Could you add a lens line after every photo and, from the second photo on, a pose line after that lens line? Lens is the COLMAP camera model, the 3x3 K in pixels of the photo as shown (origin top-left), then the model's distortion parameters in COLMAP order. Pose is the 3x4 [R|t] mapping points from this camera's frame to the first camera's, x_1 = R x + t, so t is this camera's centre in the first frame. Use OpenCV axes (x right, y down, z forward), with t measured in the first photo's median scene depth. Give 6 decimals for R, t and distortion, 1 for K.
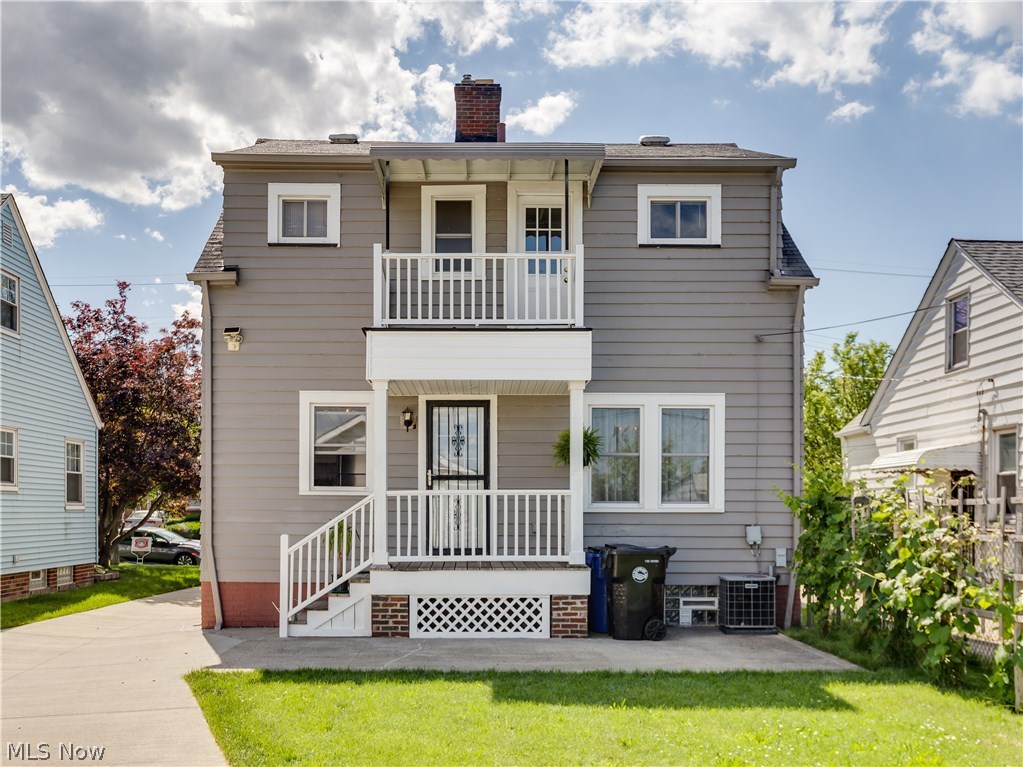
lens RADIAL K [[1040.3, 0, 509.4], [0, 1040.3, 510.3], [0, 0, 1]] dist [0.002945, 0.004657]
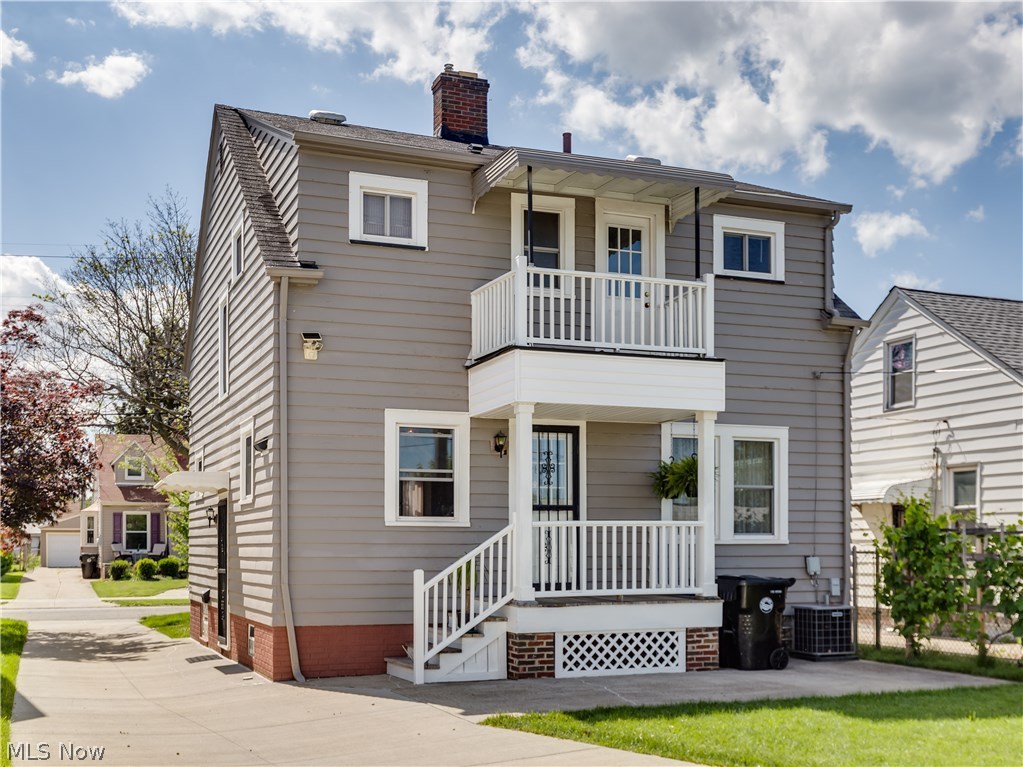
lens RADIAL K [[1213.7, 0, 512.5], [0, 1213.7, 544.9], [0, 0, 1]] dist [-0.003695, -0.012403]
pose [[0.927440, -0.003981, 0.373951, -0.509433], [0.004070, 0.999992, 0.000551, 0.001490], [-0.373950, 0.001011, 0.927448, -0.002483]]
